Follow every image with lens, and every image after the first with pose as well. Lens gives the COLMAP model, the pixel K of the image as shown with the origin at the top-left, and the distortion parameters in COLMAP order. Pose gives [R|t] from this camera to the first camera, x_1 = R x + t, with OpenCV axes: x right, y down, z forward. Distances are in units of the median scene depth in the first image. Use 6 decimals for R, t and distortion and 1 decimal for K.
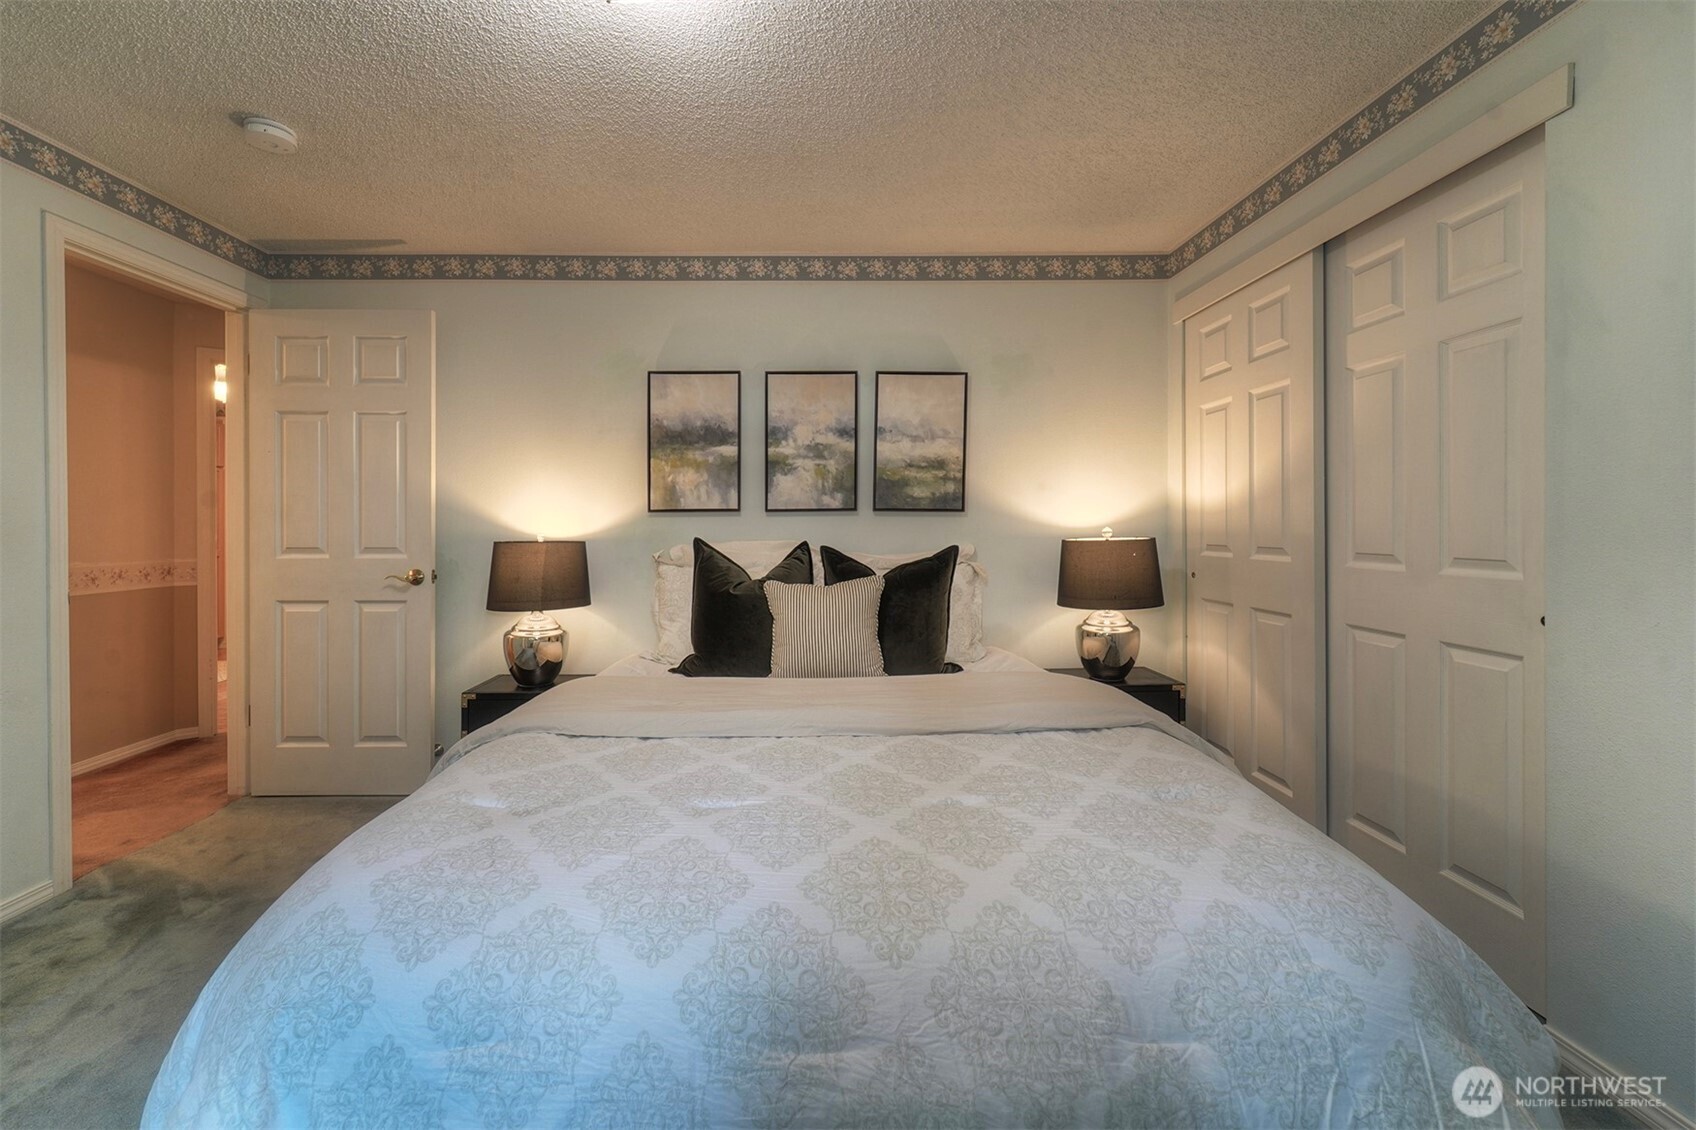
lens RADIAL K [[697.6, 0, 937.8], [0, 697.6, 540.6], [0, 0, 1]] dist [0.000468, -0.000076]
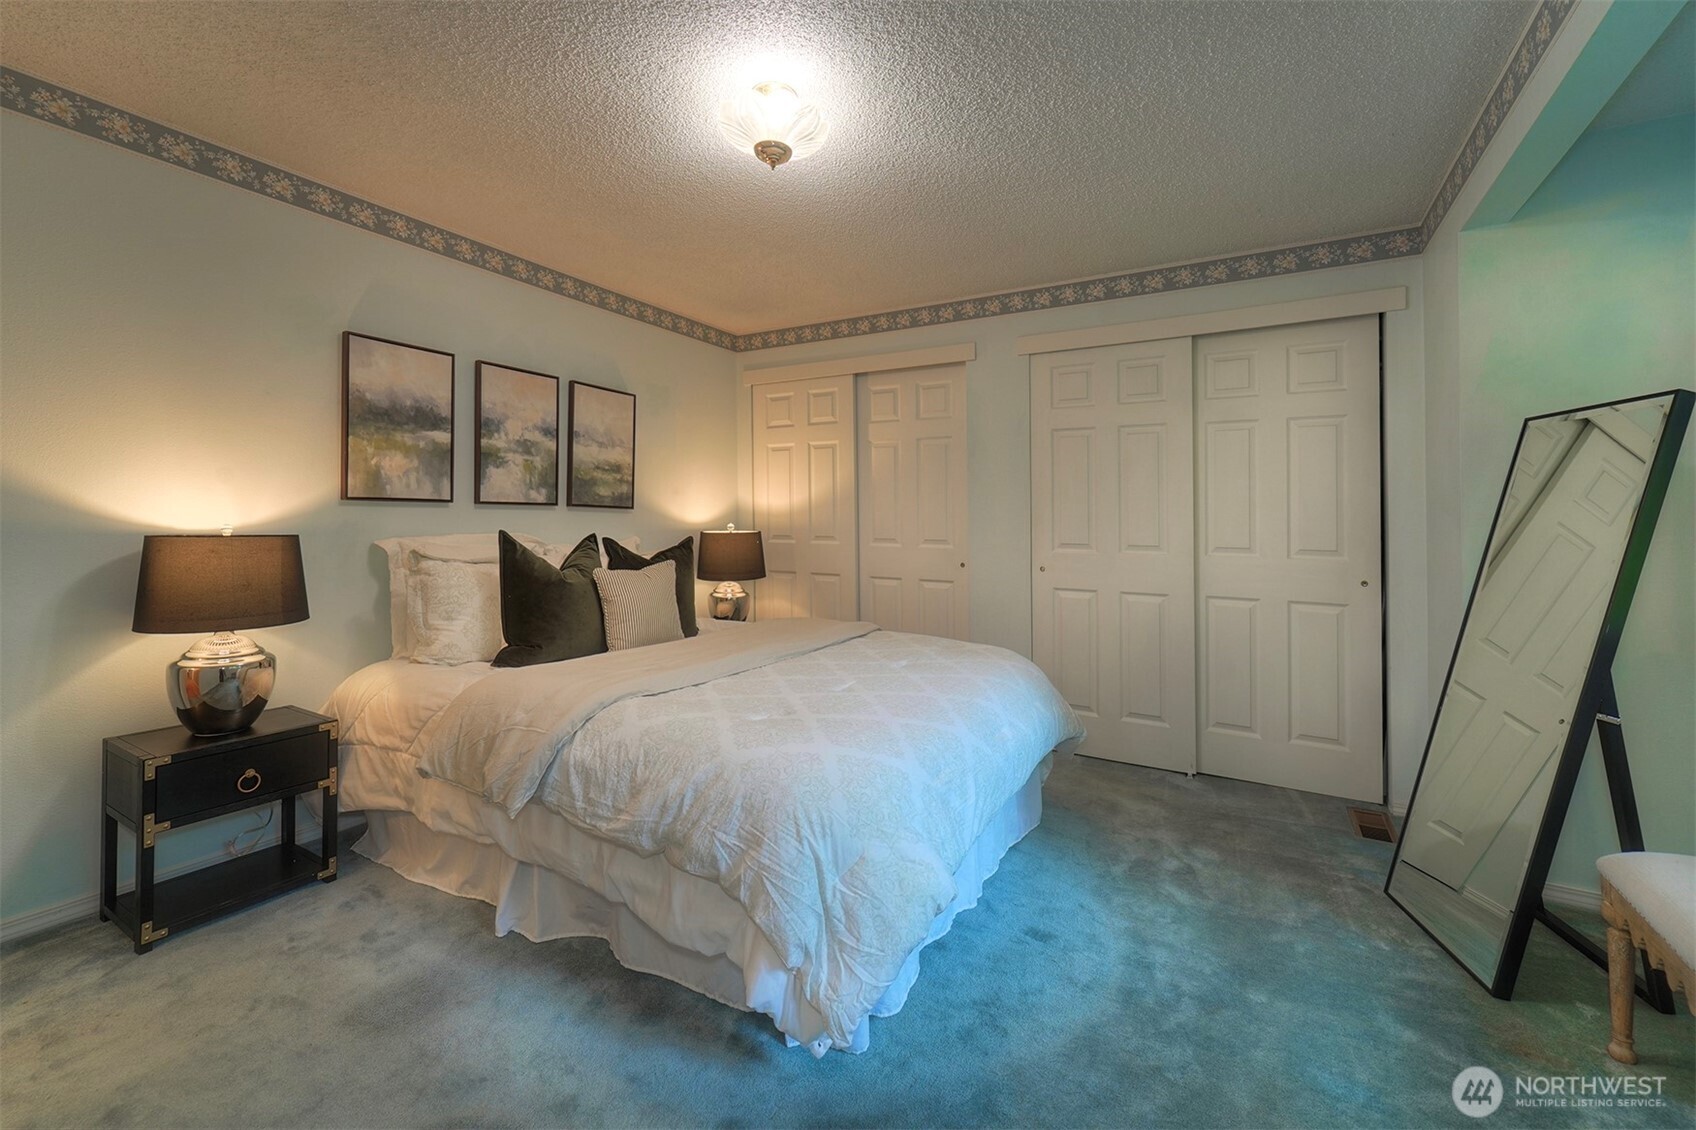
lens RADIAL K [[697.6, 0, 852.5], [0, 697.6, 522.2], [0, 0, 1]] dist [0.000468, -0.000076]
pose [[0.511756, 0.010533, 0.859066, -0.816311], [0.003845, 0.999887, -0.014551, 0.000245], [-0.859122, 0.010749, 0.511658, 0.055167]]
